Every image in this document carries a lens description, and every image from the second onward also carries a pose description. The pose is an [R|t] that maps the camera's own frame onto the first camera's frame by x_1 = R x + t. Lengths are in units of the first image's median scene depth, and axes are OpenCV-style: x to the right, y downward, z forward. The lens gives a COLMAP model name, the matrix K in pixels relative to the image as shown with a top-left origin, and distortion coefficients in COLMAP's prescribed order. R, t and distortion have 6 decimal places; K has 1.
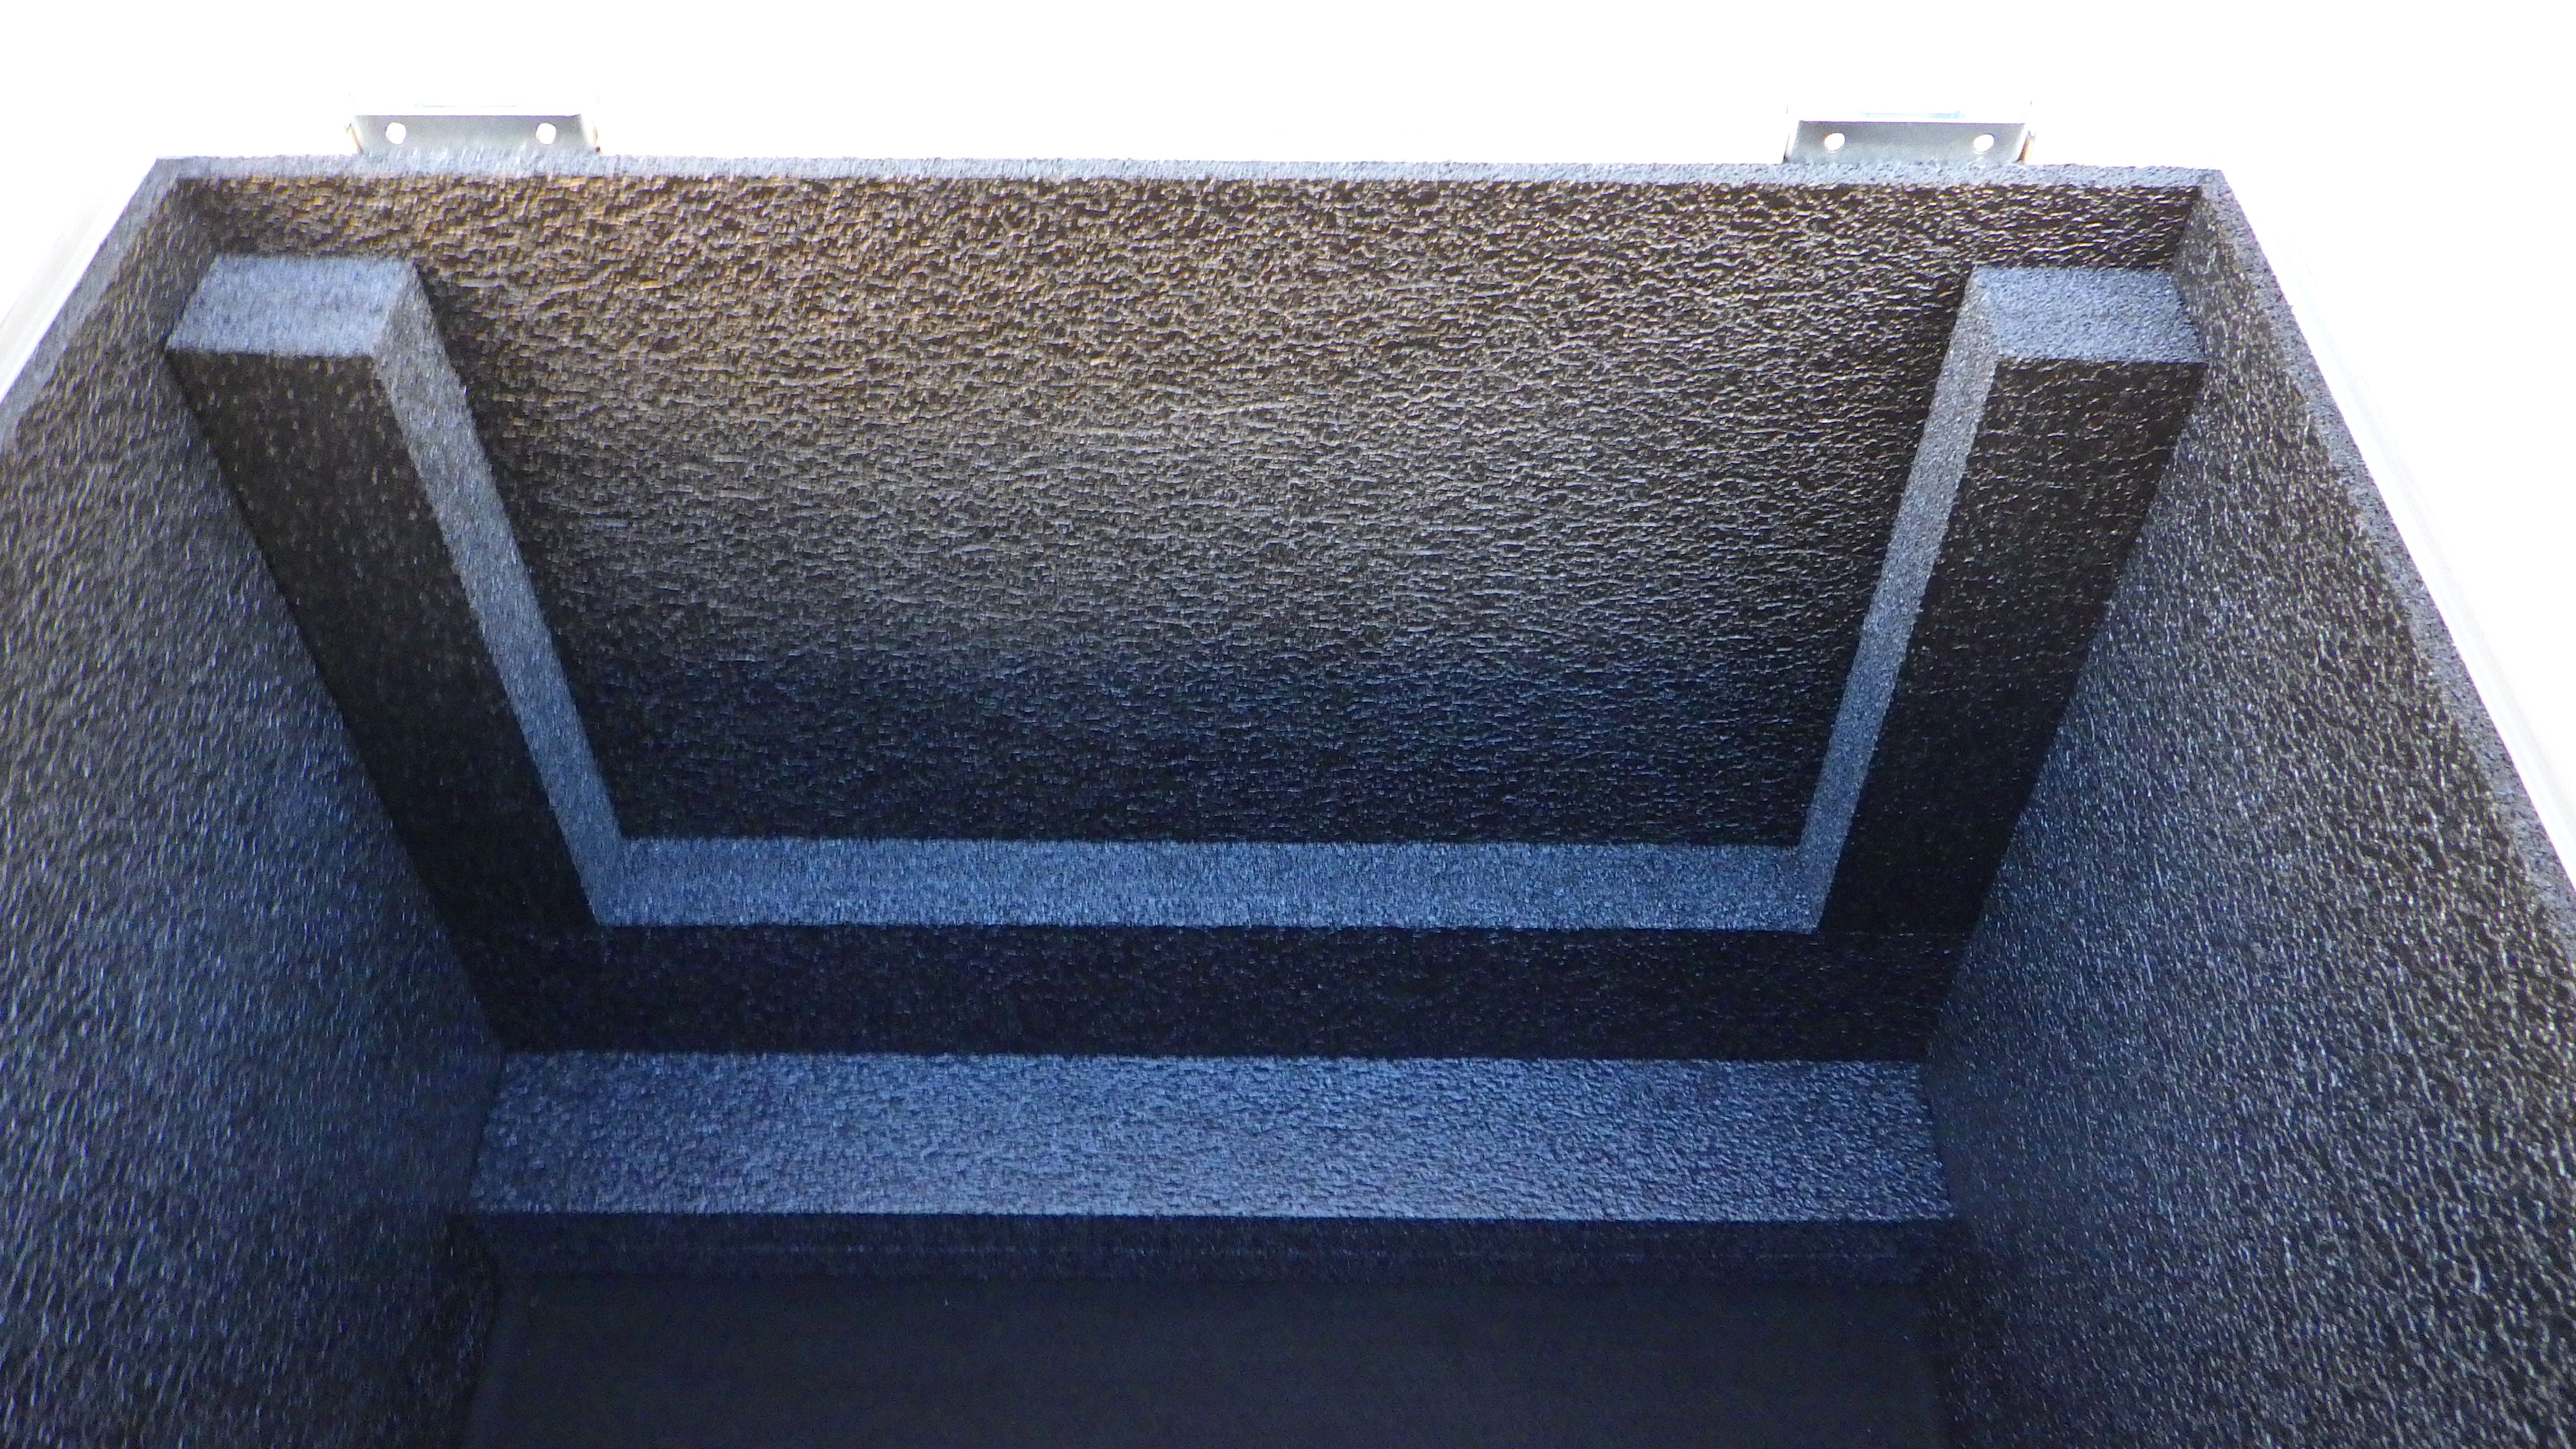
lens RADIAL K [[2157.8, 0, 1288.0], [0, 2157.8, 724.5], [0, 0, 1]] dist [0.000123, 0.008164]
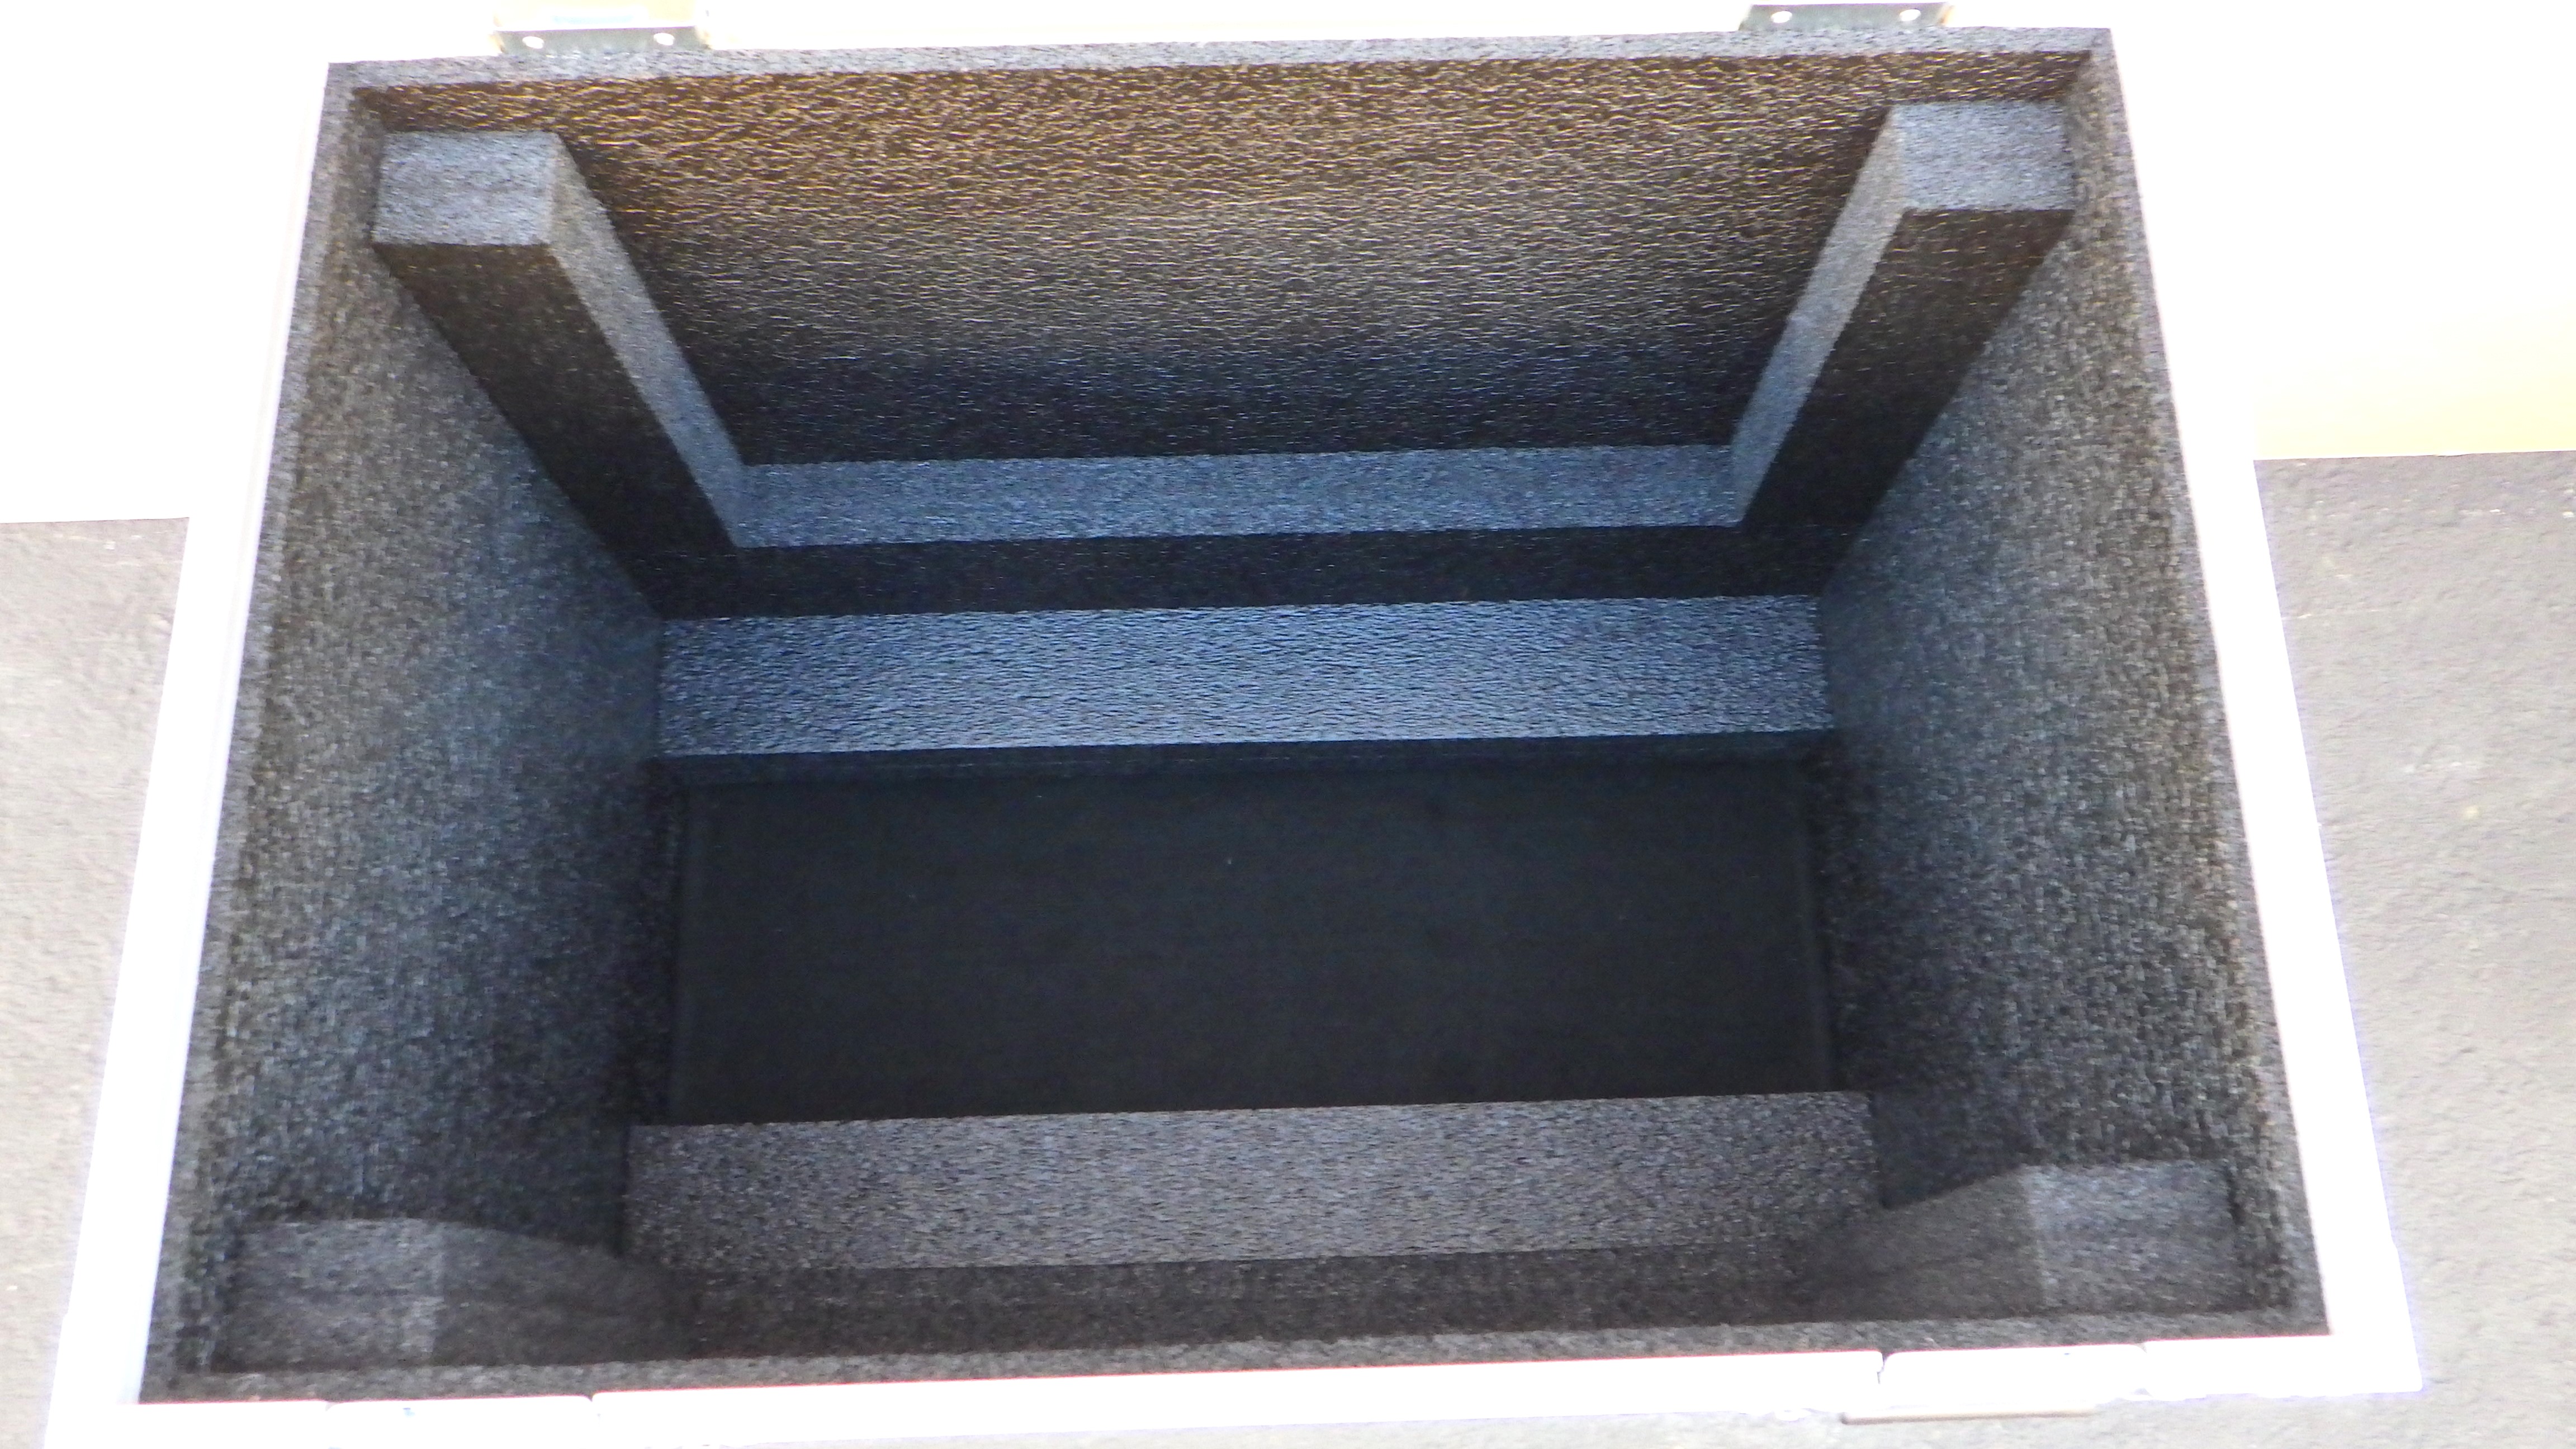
lens RADIAL K [[2157.8, 0, 1288.0], [0, 2157.8, 724.5], [0, 0, 1]] dist [0.000123, 0.008164]
pose [[0.999541, -0.028236, 0.010993, -0.031967], [0.021311, 0.913001, 0.407400, -0.367944], [-0.021540, -0.406979, 0.913184, -0.188254]]
